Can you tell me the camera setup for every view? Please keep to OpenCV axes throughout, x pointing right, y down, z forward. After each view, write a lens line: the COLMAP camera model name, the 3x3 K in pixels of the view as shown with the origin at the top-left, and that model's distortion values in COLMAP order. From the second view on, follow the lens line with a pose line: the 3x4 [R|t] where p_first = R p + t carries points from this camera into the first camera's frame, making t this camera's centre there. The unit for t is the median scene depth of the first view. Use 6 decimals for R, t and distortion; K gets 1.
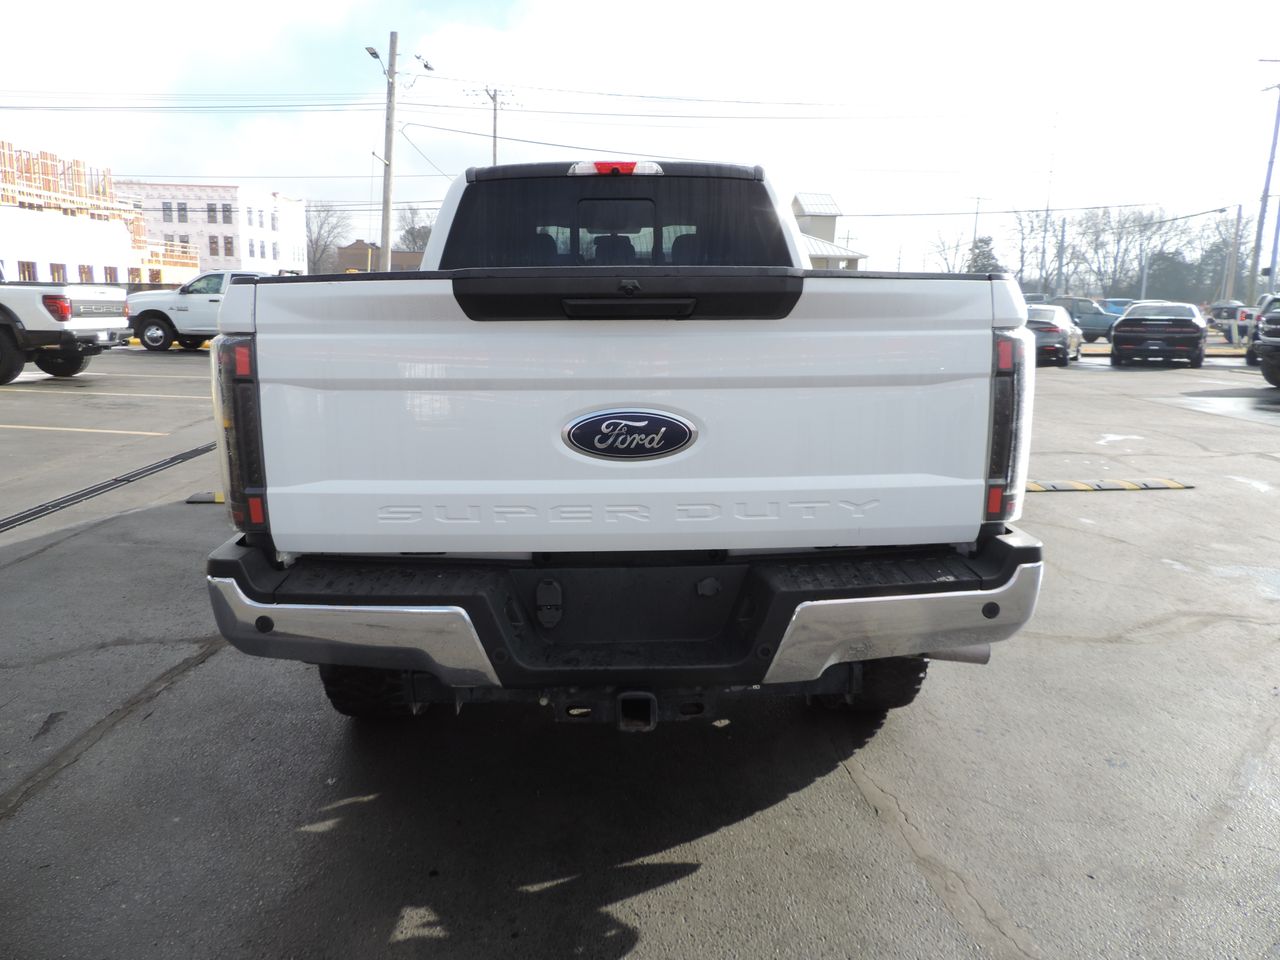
lens RADIAL K [[917.8, 0, 646.5], [0, 917.8, 468.1], [0, 0, 1]] dist [-0.023612, 0.000091]
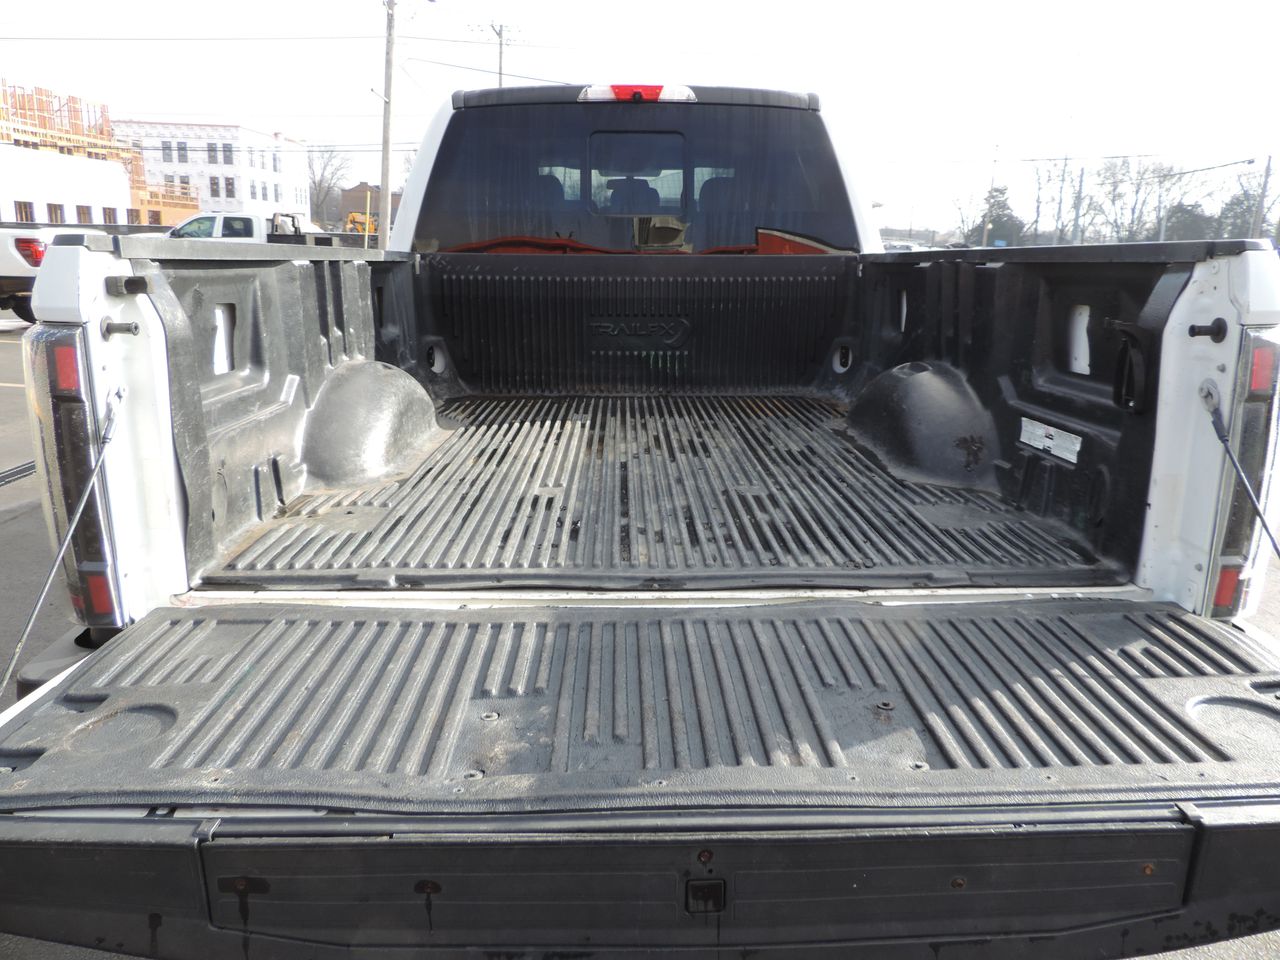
lens RADIAL K [[917.8, 0, 646.5], [0, 917.8, 468.1], [0, 0, 1]] dist [-0.023612, 0.000091]
pose [[0.999905, 0.012538, -0.005748, -0.015336], [-0.012200, 0.998387, 0.055450, -0.038572], [0.006433, -0.055375, 0.998445, 0.162075]]
